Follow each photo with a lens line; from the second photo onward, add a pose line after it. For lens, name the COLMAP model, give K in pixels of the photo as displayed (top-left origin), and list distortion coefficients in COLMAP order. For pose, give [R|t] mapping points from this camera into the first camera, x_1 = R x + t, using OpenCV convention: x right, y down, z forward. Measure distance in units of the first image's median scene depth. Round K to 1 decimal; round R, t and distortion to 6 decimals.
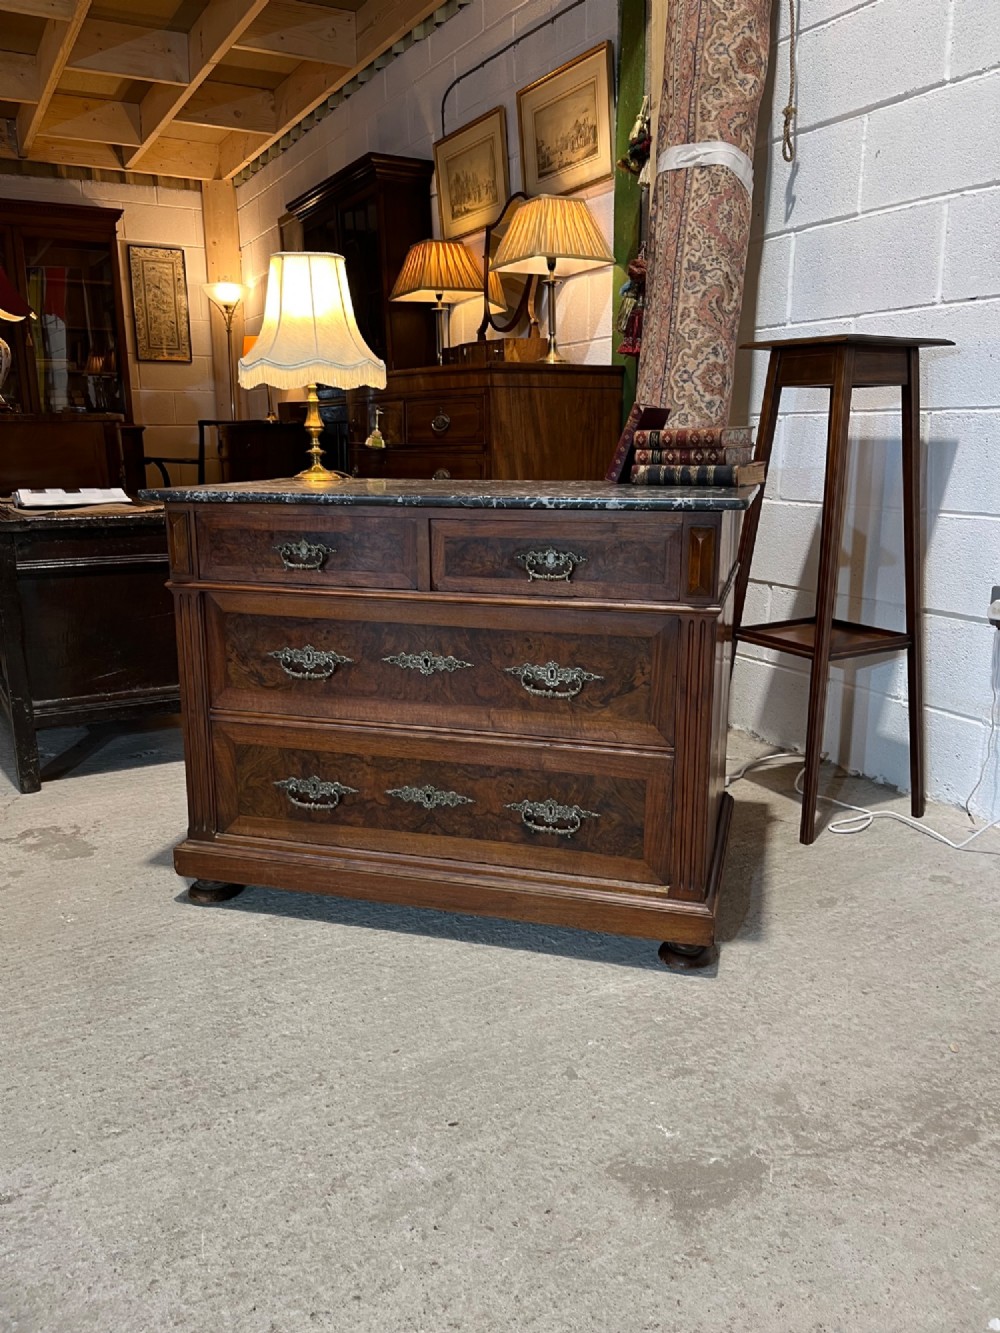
lens RADIAL K [[1005.3, 0, 504.0], [0, 1005.3, 658.6], [0, 0, 1]] dist [0.065487, -0.091674]
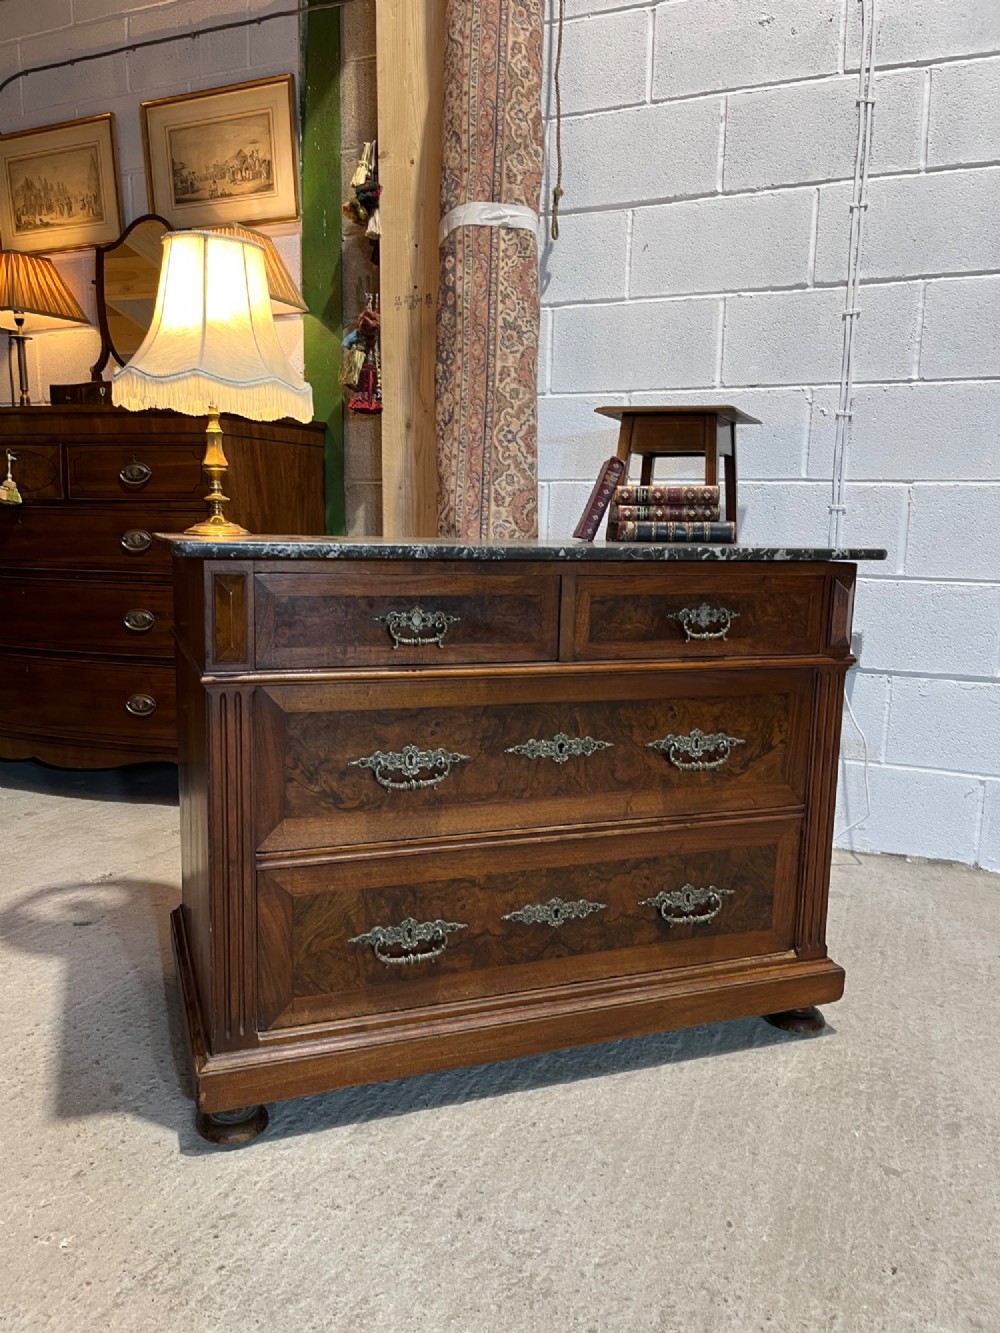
lens RADIAL K [[1006.2, 0, 496.2], [0, 1006.2, 668.3], [0, 0, 1]] dist [0.060907, -0.083428]
pose [[0.802959, -0.067520, 0.592197, -0.511987], [0.106896, 0.993767, -0.031635, -0.034607], [-0.586370, 0.088705, 0.805172, 0.301155]]
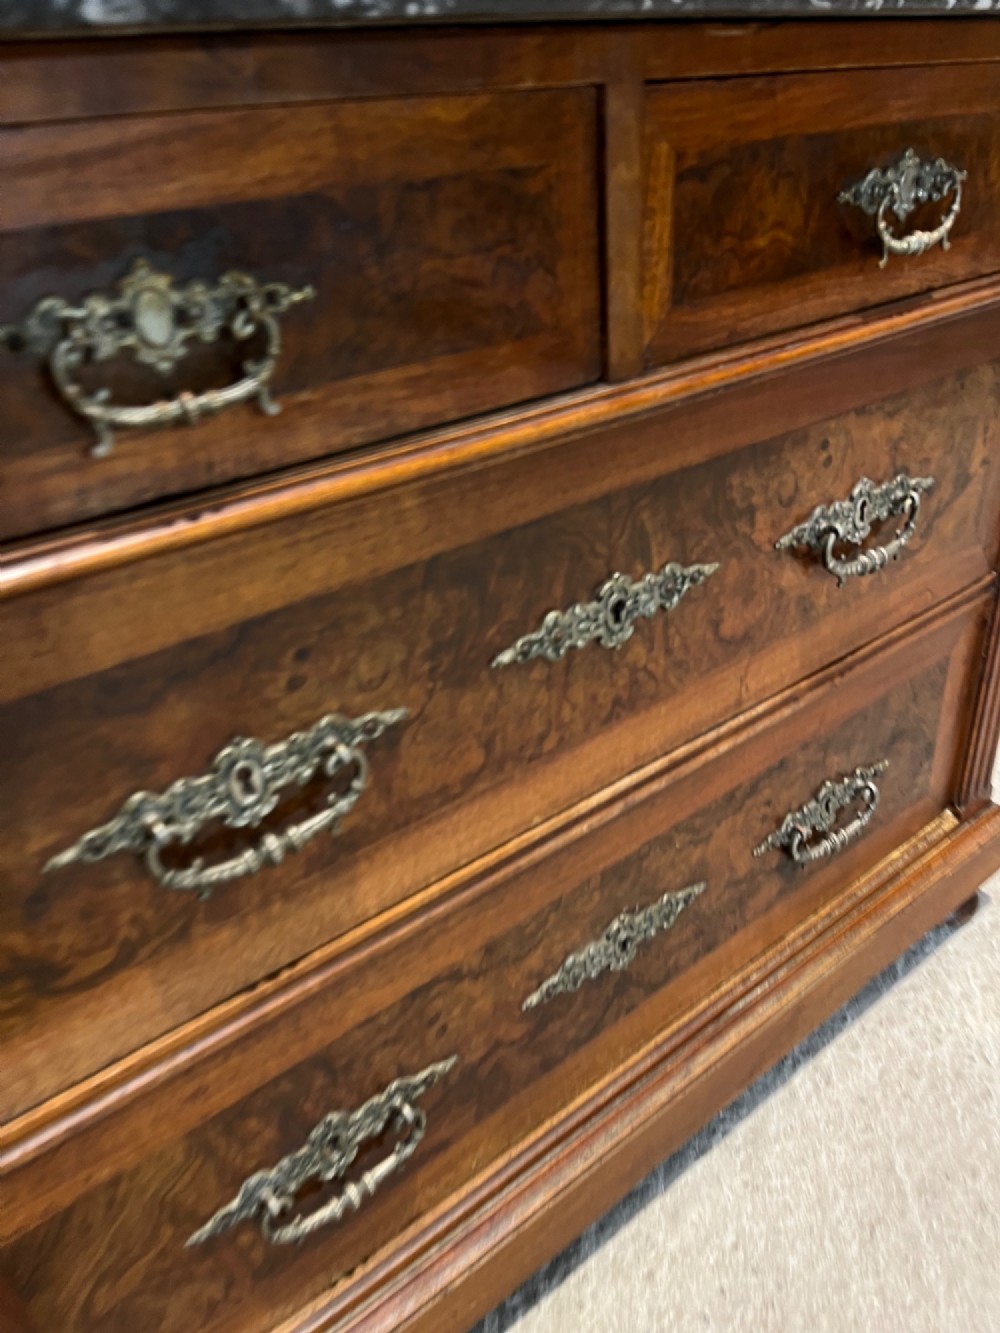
lens RADIAL K [[1003.3, 0, 504.5], [0, 1003.3, 676.1], [0, 0, 1]] dist [0.058461, -0.081151]
pose [[0.580367, -0.432924, 0.689748, -0.274513], [0.243967, 0.900515, 0.359934, -0.084767], [-0.776952, -0.040618, 0.628248, 0.697731]]
